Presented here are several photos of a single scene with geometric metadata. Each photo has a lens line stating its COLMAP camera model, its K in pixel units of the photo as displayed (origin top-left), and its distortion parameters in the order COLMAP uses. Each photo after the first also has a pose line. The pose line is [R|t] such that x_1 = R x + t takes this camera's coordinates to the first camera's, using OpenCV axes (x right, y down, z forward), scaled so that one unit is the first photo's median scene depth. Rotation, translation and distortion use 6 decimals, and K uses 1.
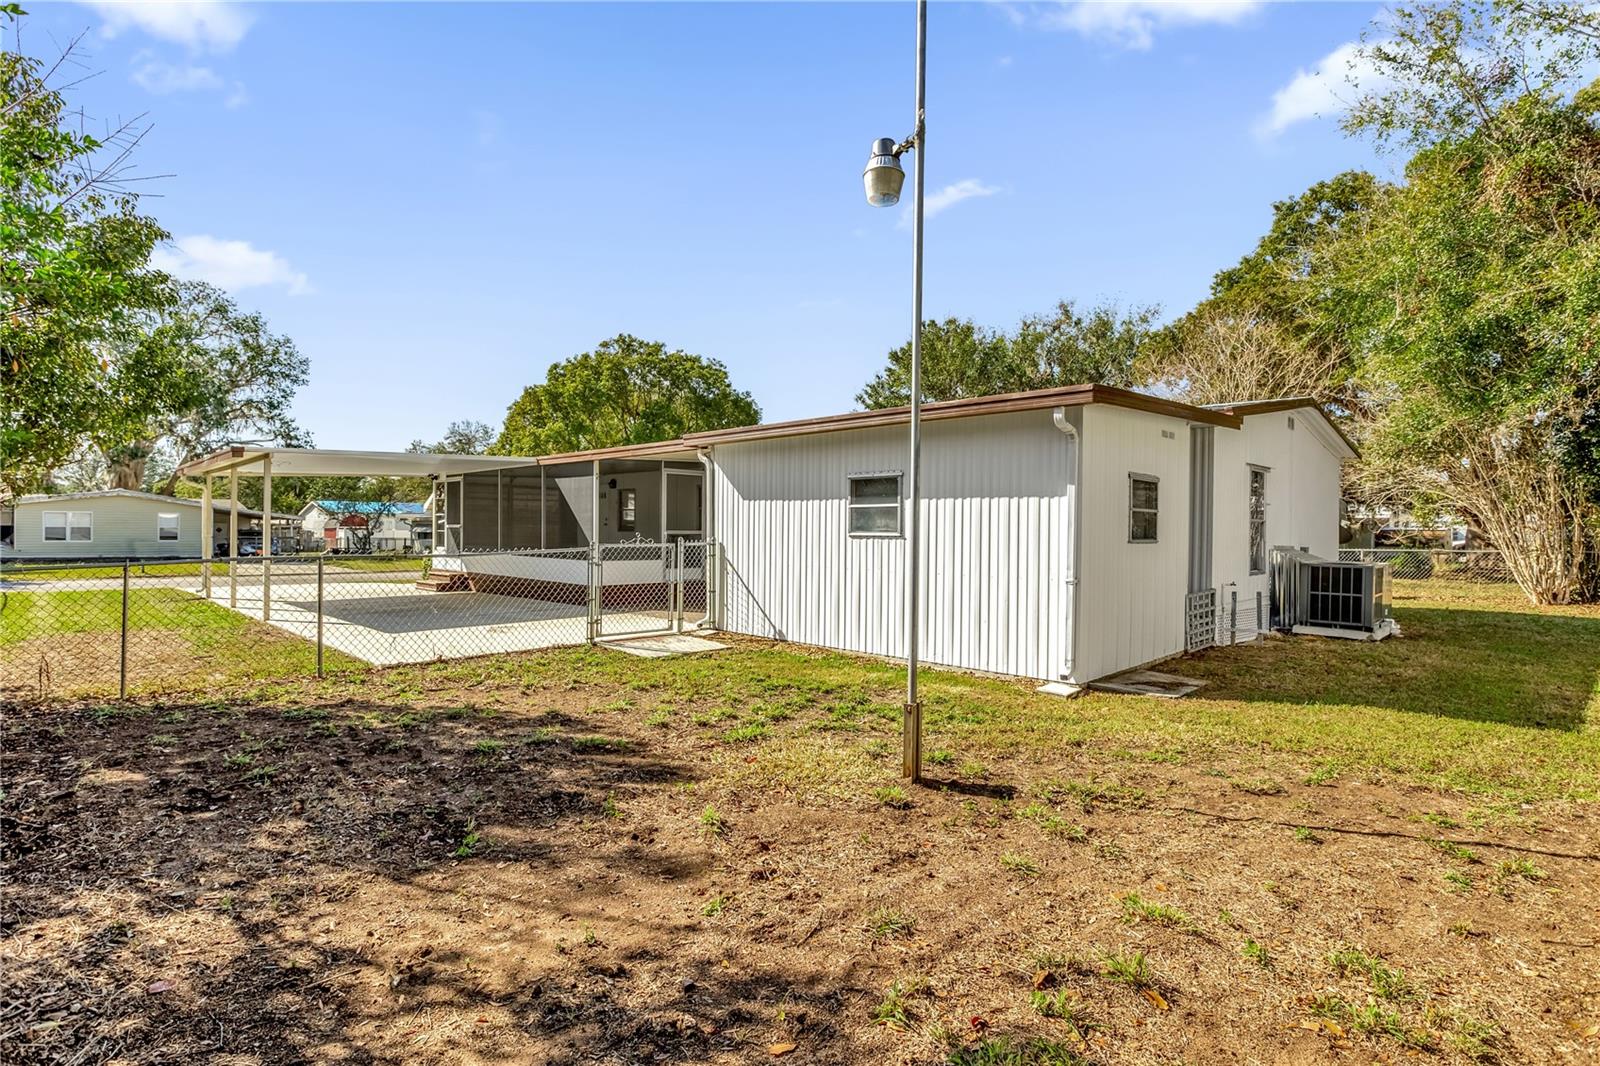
lens RADIAL K [[818.7, 0, 801.9], [0, 818.7, 530.9], [0, 0, 1]] dist [-0.004409, -0.000444]
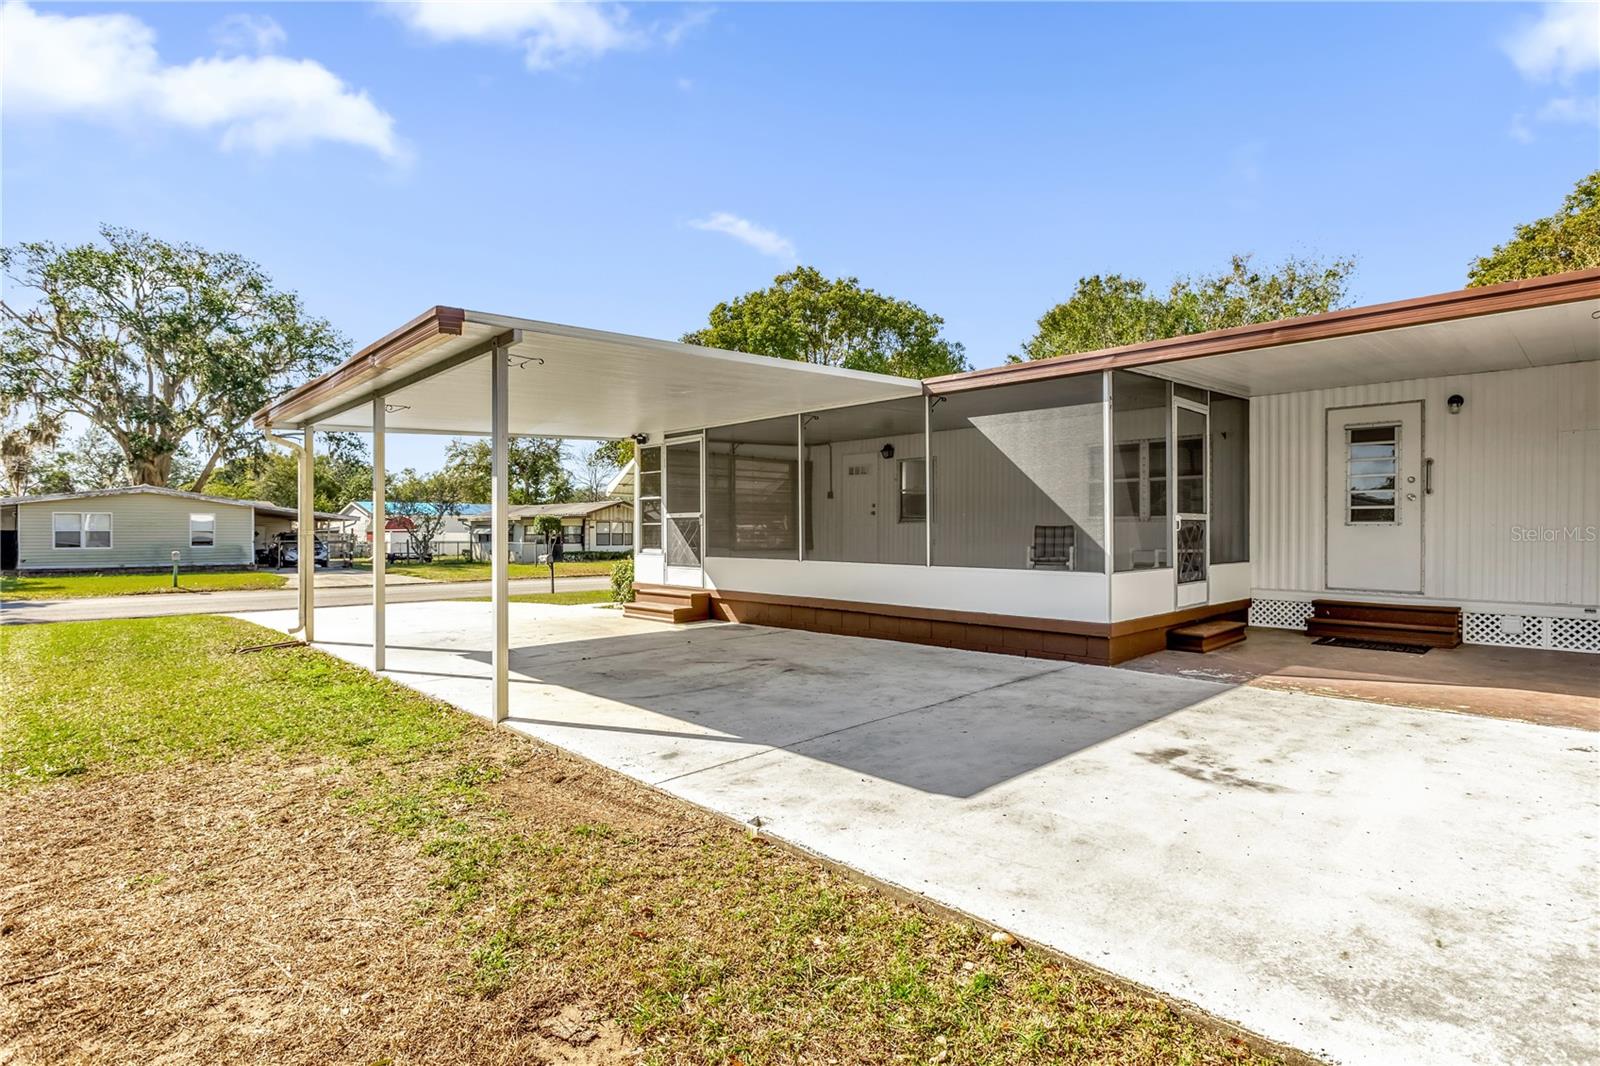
lens RADIAL K [[818.7, 0, 802.3], [0, 818.7, 527.4], [0, 0, 1]] dist [-0.004409, -0.000444]
pose [[0.999827, -0.010908, -0.015036, -0.121991], [0.010828, 0.999927, -0.005398, 0.002797], [0.015094, 0.005234, 0.999872, 0.141675]]
